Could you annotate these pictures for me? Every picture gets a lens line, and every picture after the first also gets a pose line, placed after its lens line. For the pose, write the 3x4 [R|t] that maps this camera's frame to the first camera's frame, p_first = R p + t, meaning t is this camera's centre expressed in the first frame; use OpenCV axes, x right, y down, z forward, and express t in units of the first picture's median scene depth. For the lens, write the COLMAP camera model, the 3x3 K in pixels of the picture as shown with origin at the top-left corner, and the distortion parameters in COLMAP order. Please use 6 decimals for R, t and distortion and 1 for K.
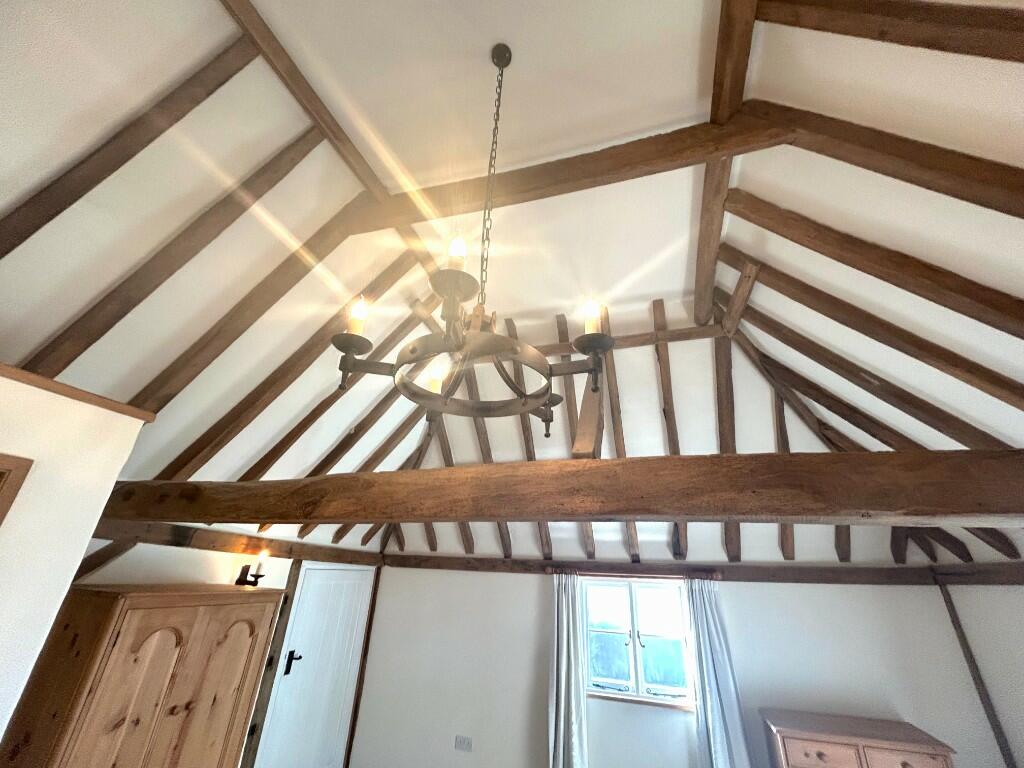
lens RADIAL K [[412.1, 0, 514.4], [0, 412.1, 382.4], [0, 0, 1]] dist [-0.002089, -0.000610]
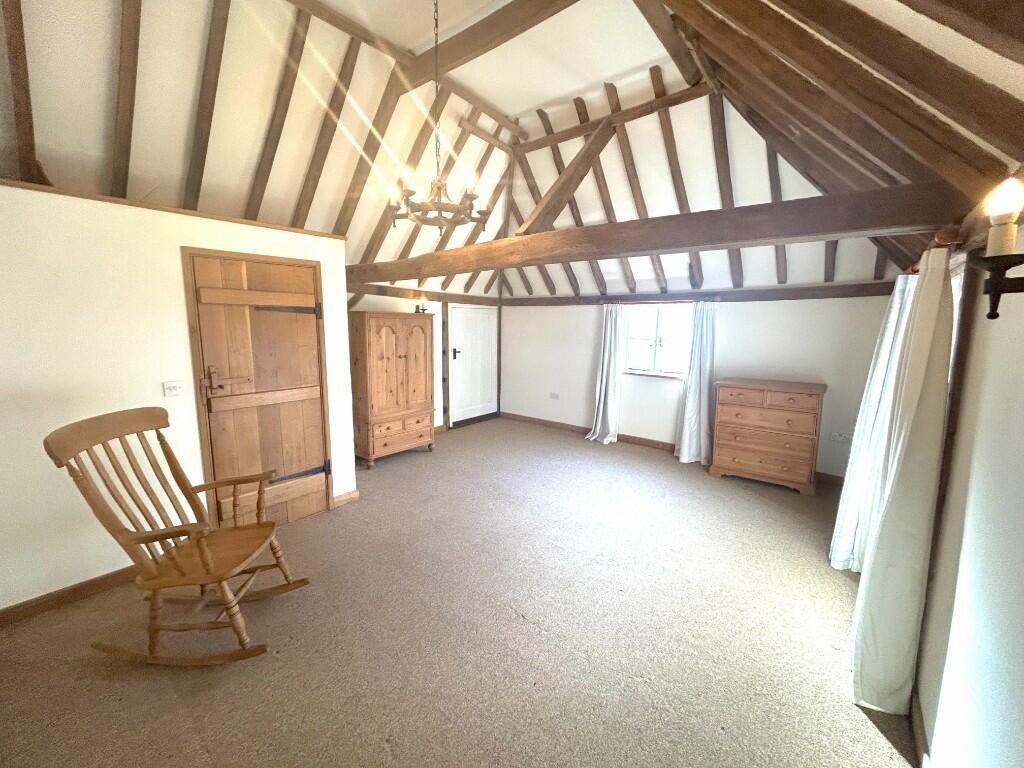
lens RADIAL K [[412.1, 0, 514.4], [0, 412.1, 382.4], [0, 0, 1]] dist [-0.002089, -0.000610]
pose [[0.926070, 0.024485, -0.376556, 0.426992], [0.183478, 0.842774, 0.506031, -0.110088], [0.329742, -0.537710, 0.775975, -0.446819]]
